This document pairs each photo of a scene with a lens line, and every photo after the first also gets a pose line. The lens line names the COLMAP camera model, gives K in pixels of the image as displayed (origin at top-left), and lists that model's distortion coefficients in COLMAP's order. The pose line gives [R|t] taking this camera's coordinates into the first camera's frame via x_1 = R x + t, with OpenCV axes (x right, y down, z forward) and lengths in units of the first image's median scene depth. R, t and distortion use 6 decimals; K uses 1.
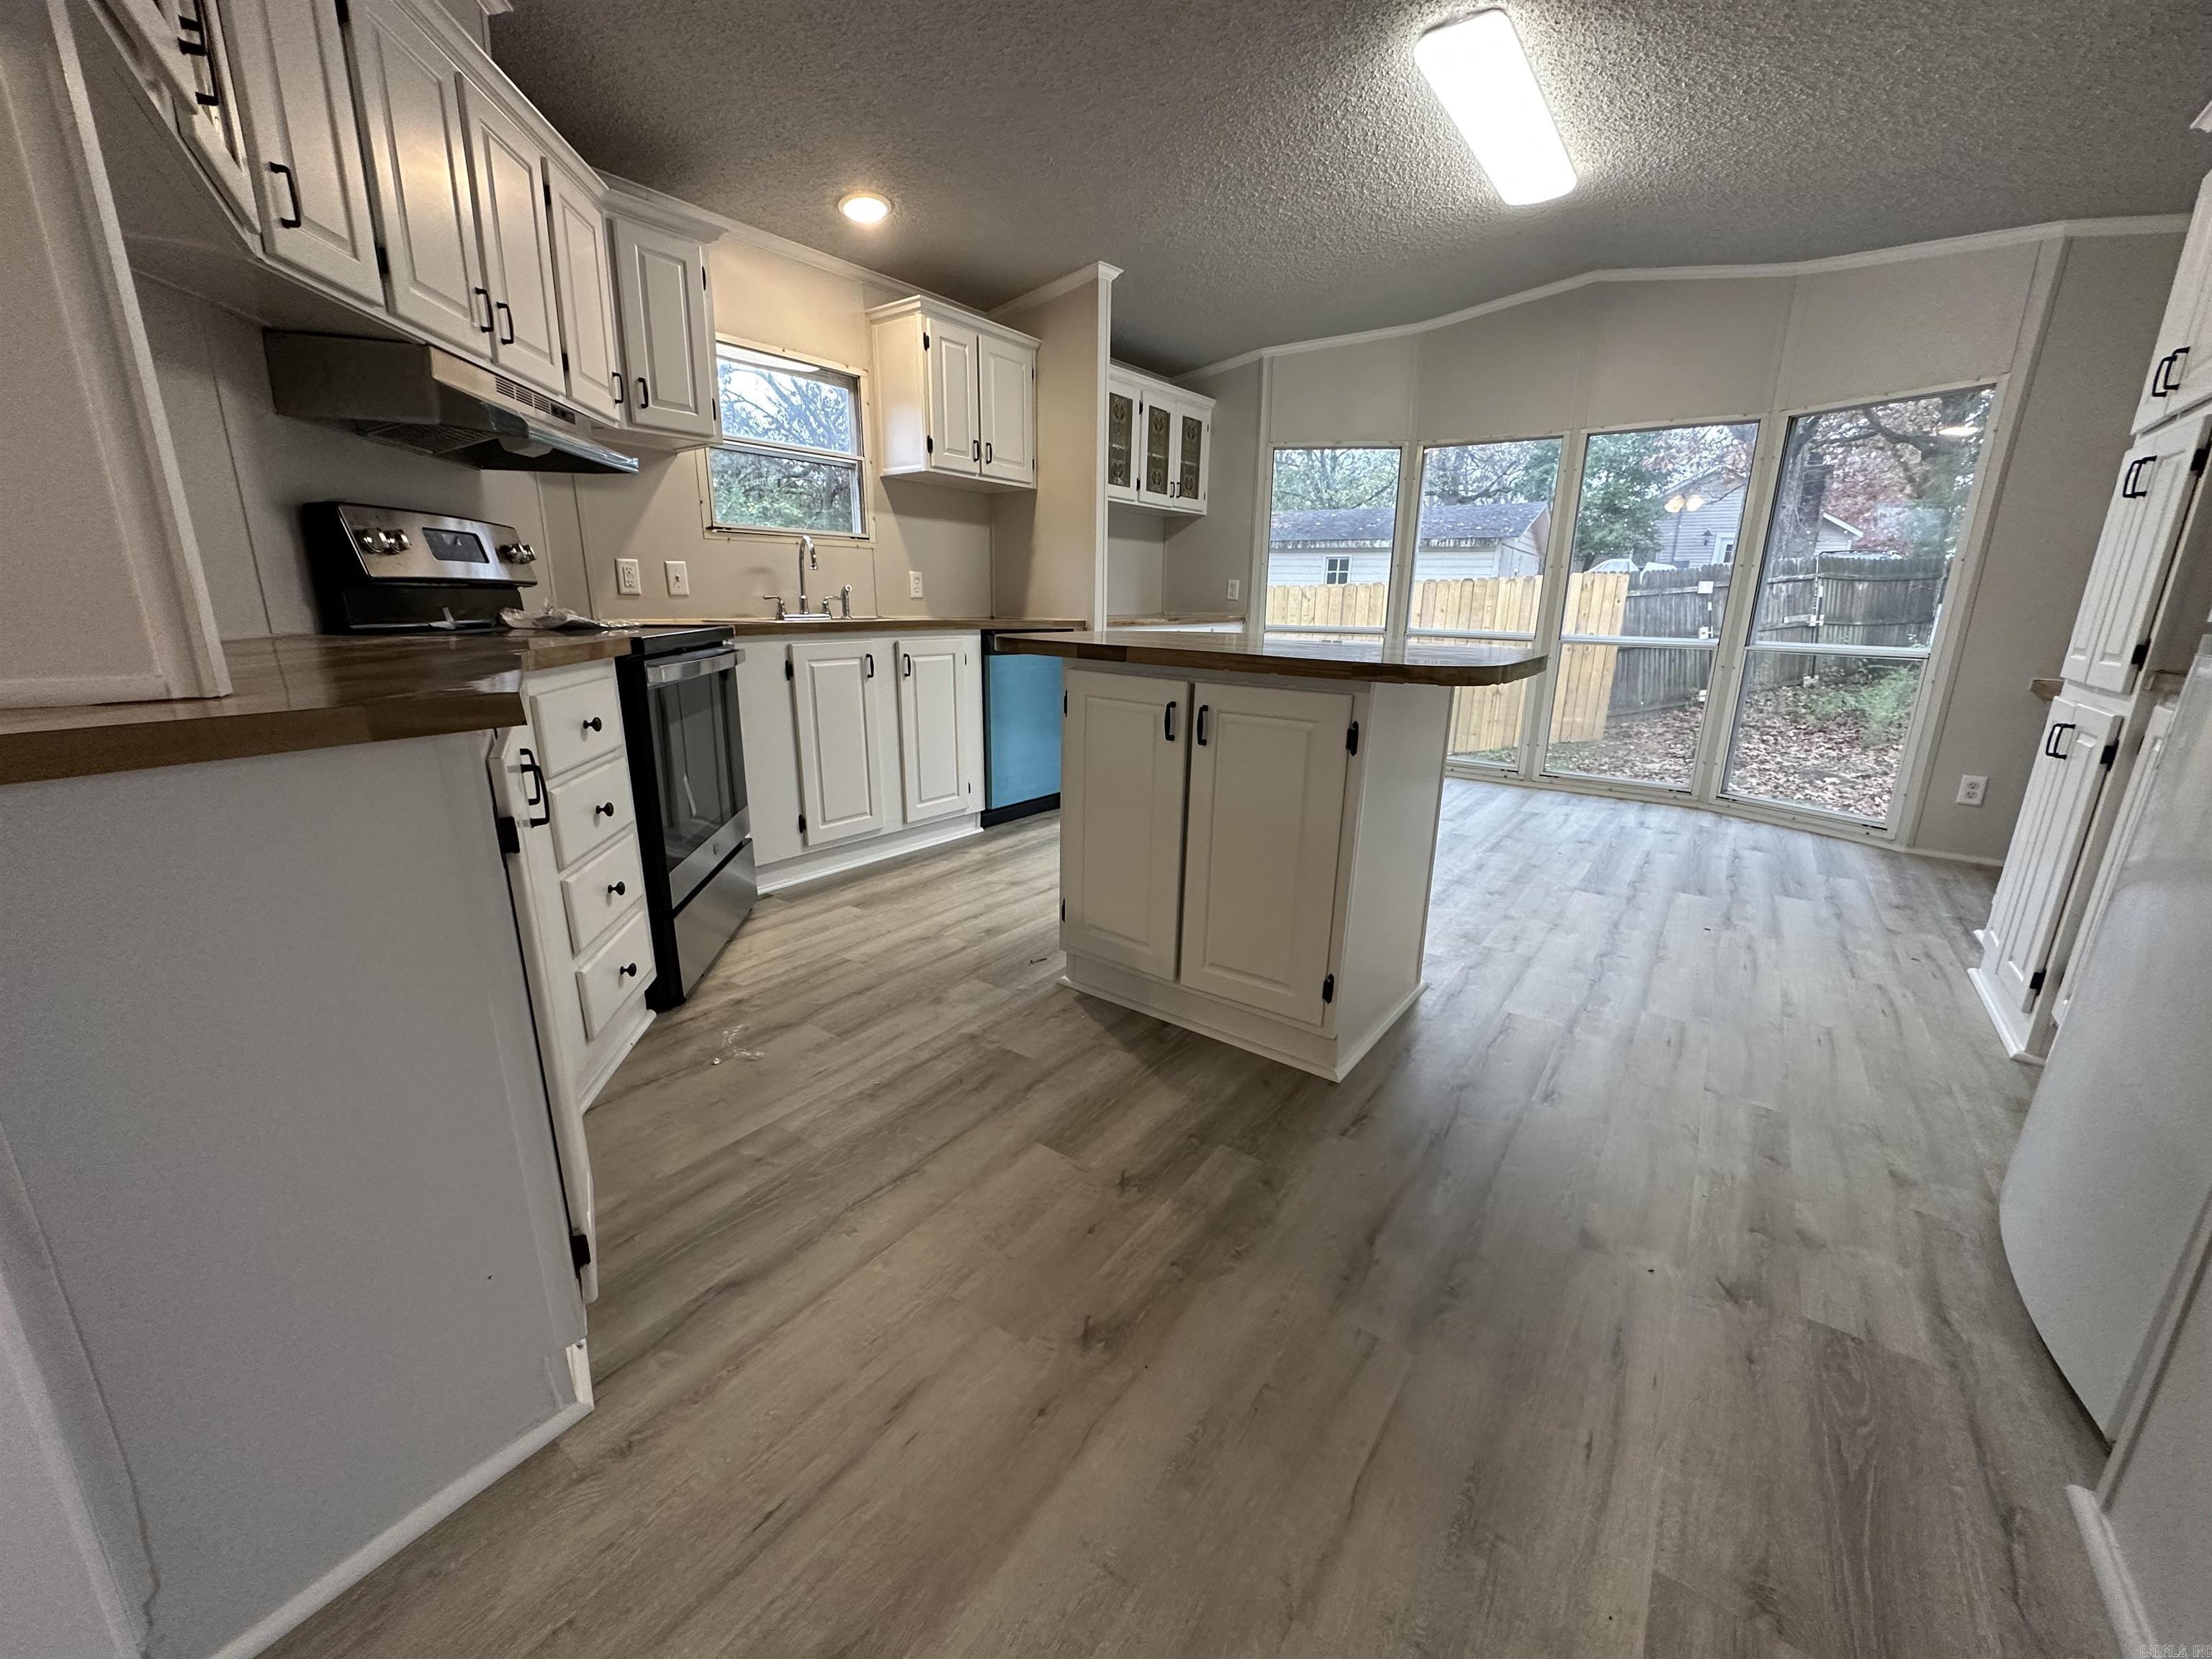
lens RADIAL K [[879.8, 0, 1099.9], [0, 879.8, 830.2], [0, 0, 1]] dist [-0.003758, 0.000418]
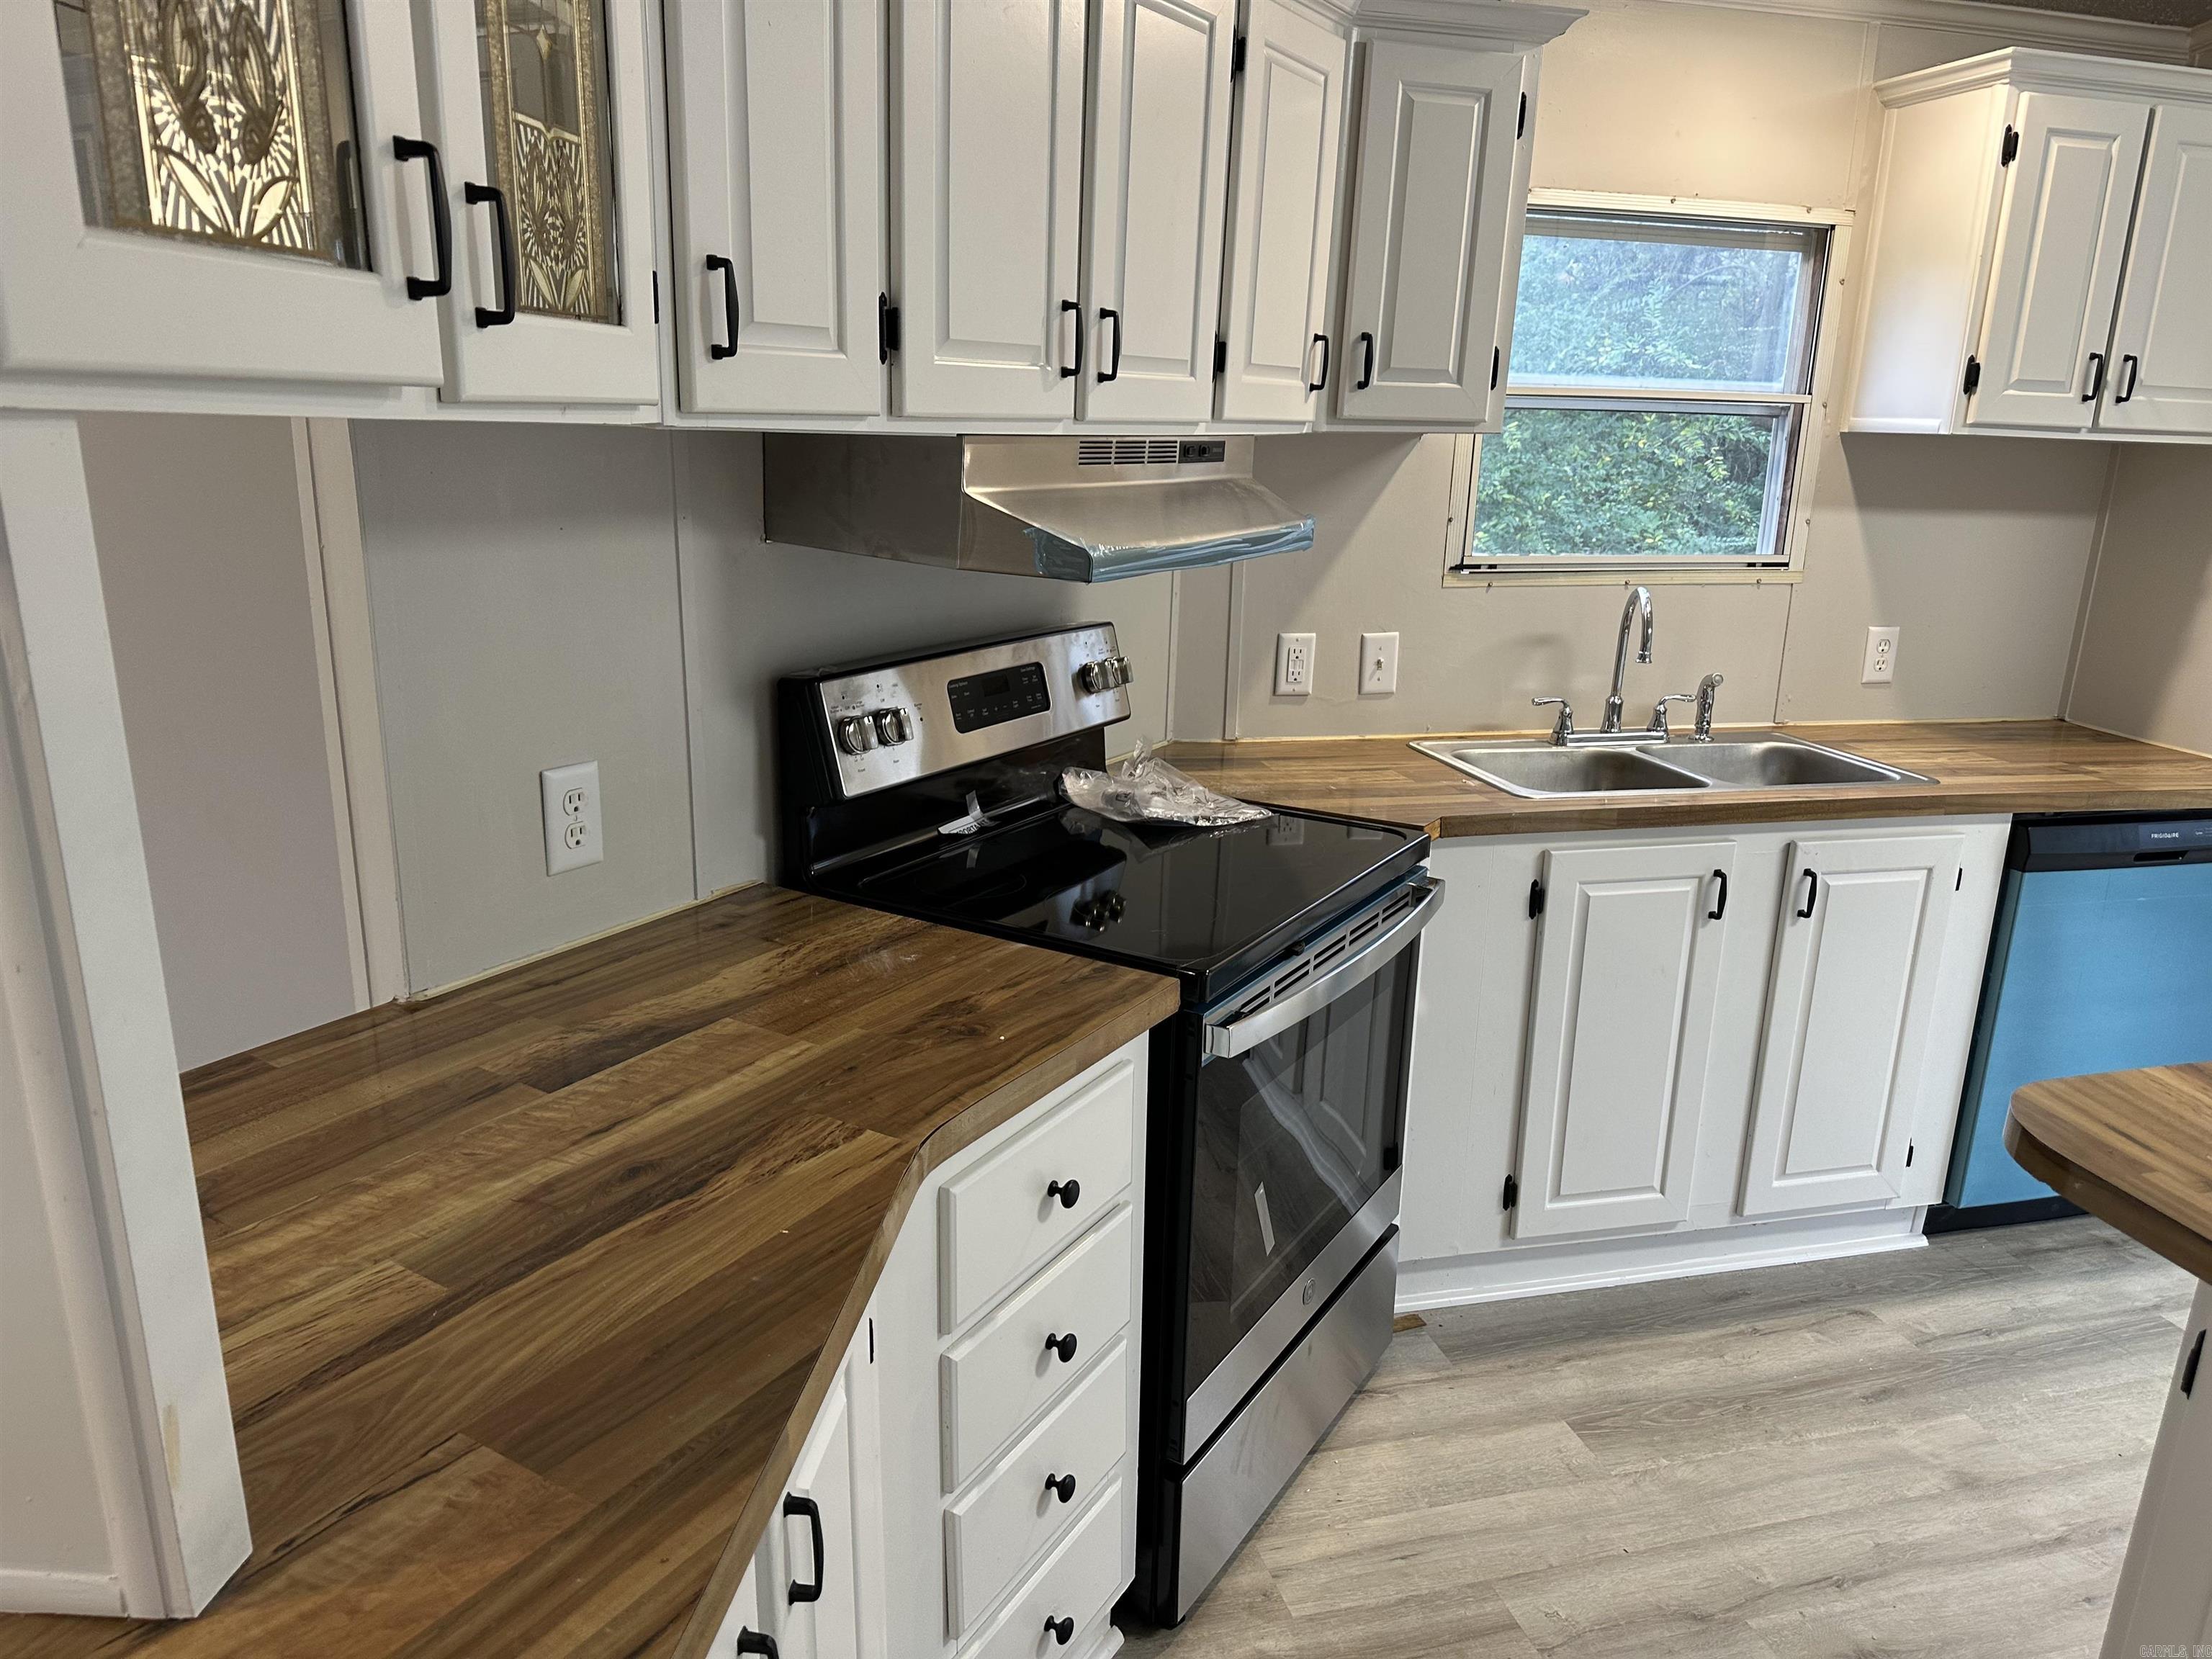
lens RADIAL K [[1563.3, 0, 1112.5], [0, 1563.3, 833.7], [0, 0, 1]] dist [0.040600, -0.048937]
pose [[0.785303, 0.174559, -0.593994, -0.026375], [-0.176743, 0.982712, 0.055127, -0.205033], [0.593348, 0.061693, 0.802579, 0.145755]]
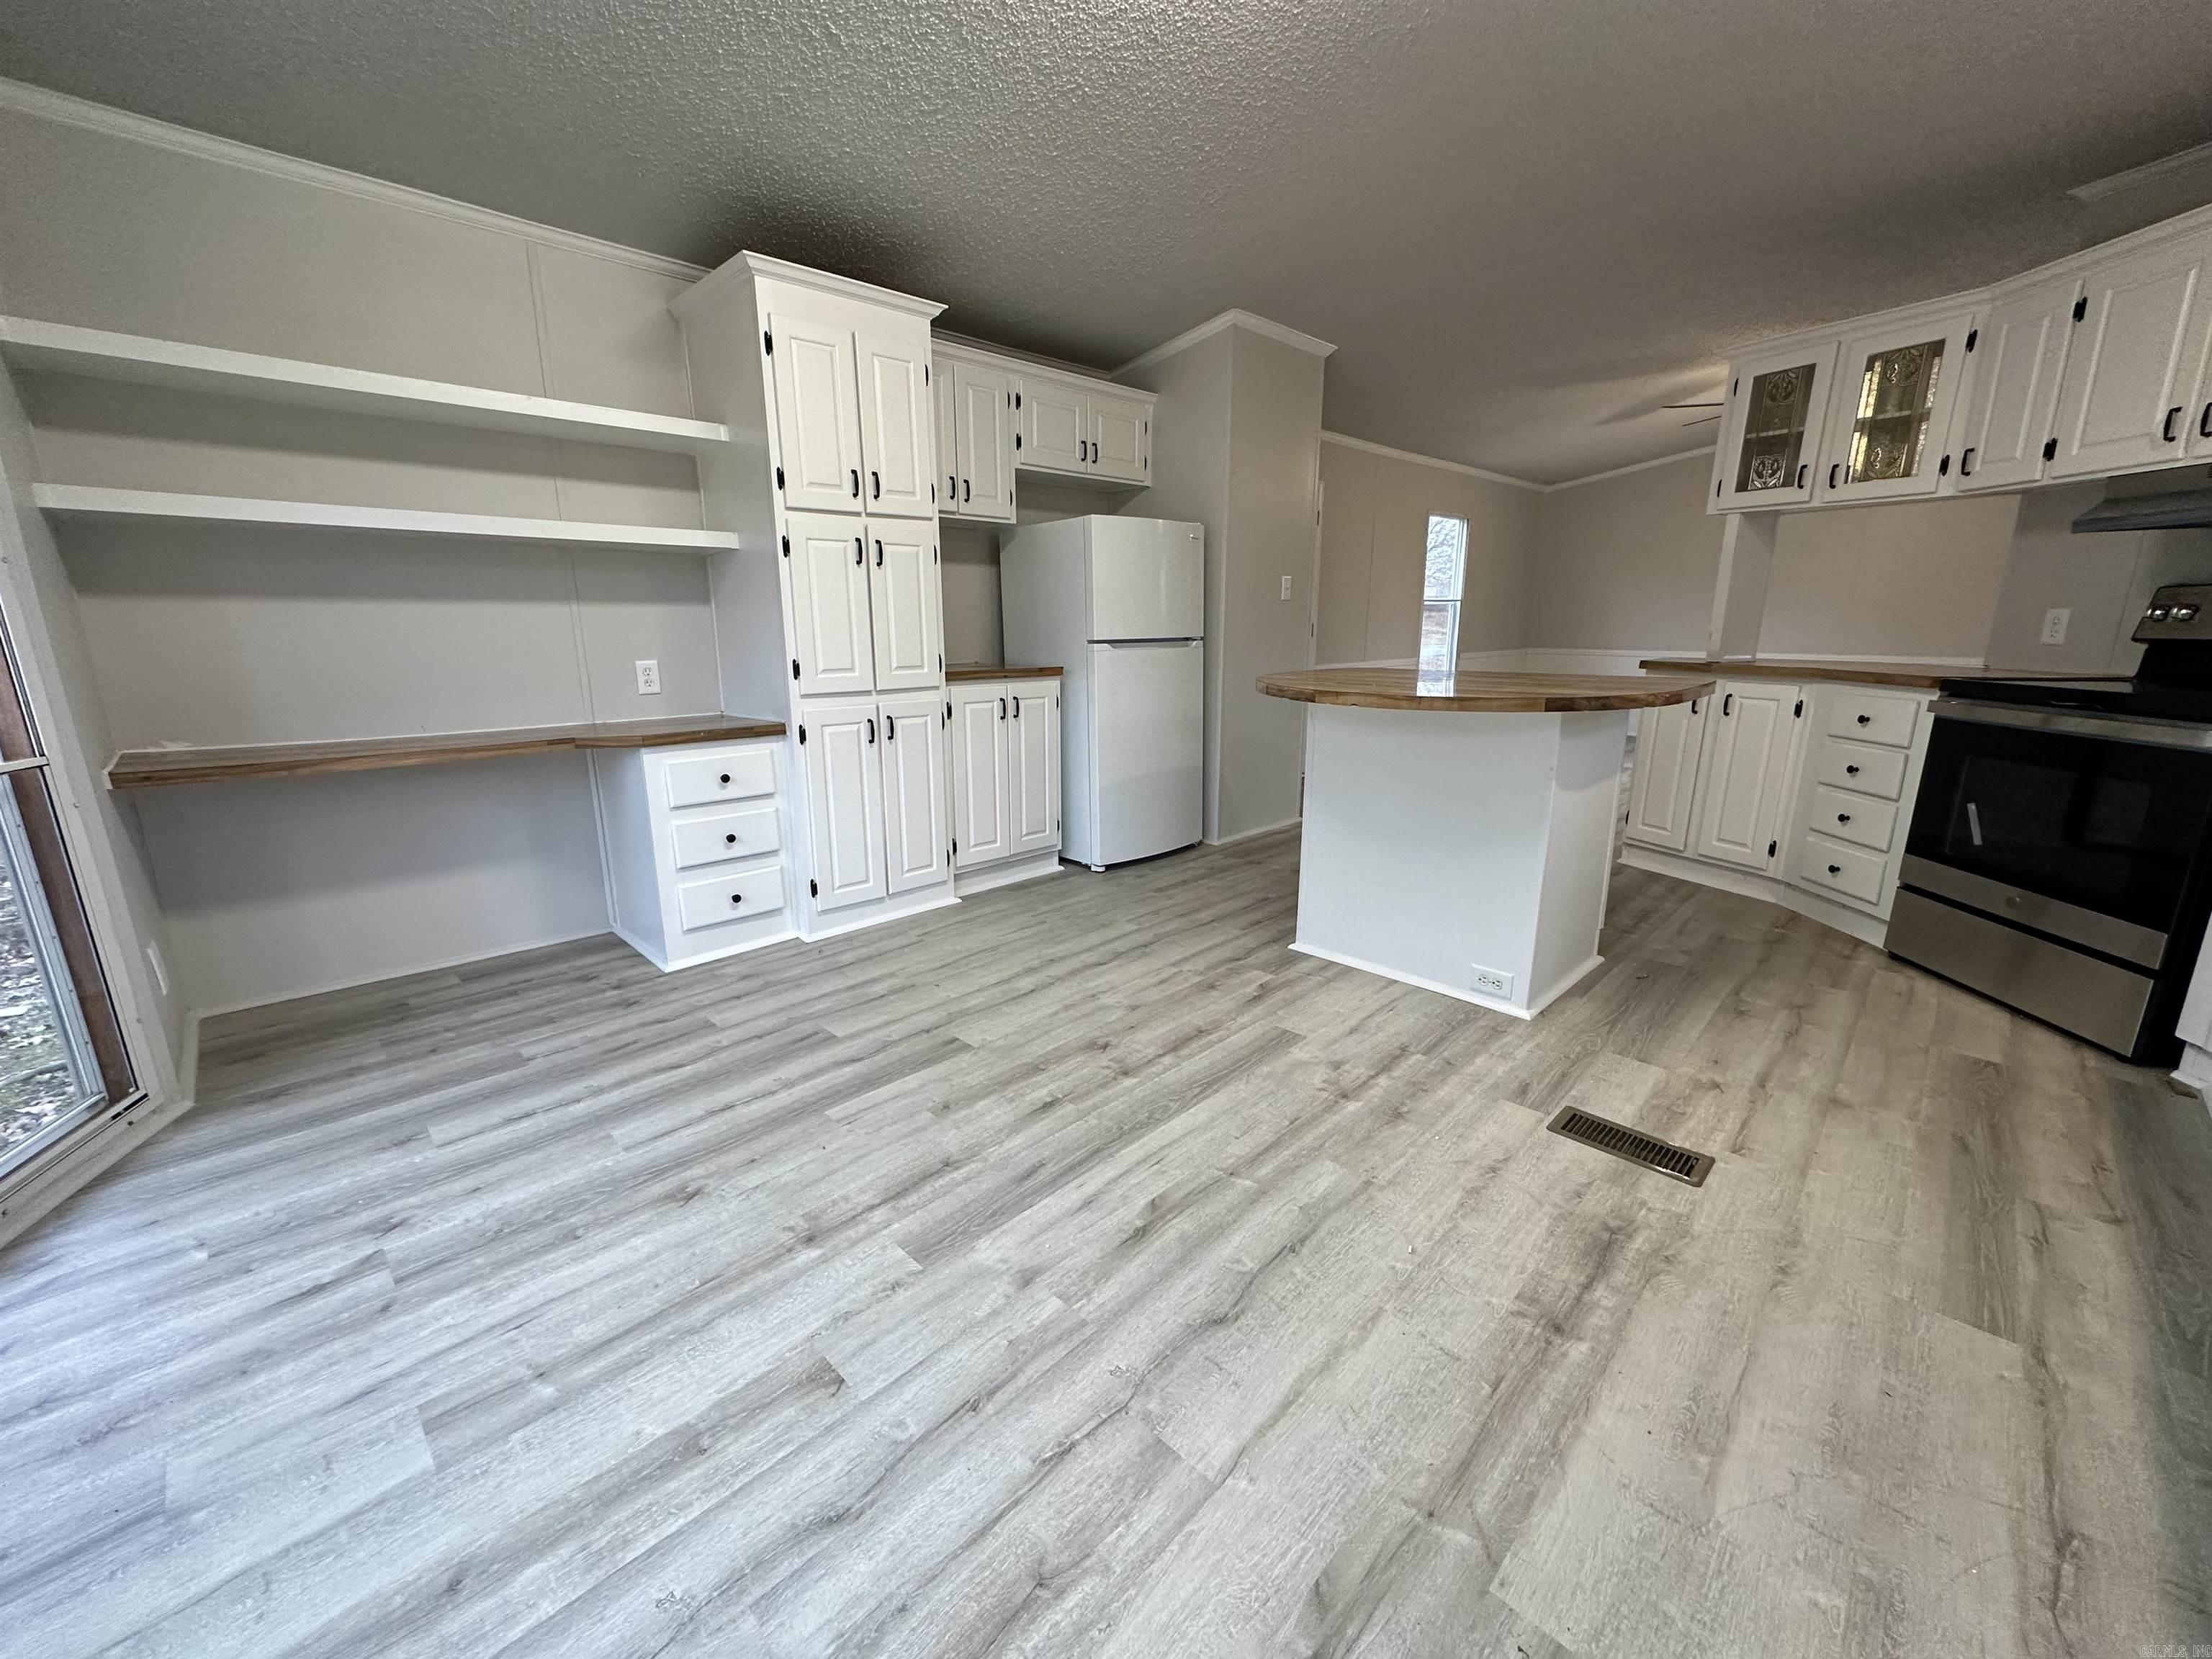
lens RADIAL K [[879.8, 0, 1103.1], [0, 879.8, 827.7], [0, 0, 1]] dist [-0.003758, 0.000418]
pose [[-0.988085, -0.048367, 0.146110, 0.339734], [0.027481, 0.878636, 0.476700, -0.425928], [-0.151435, 0.475036, -0.866838, 1.511704]]
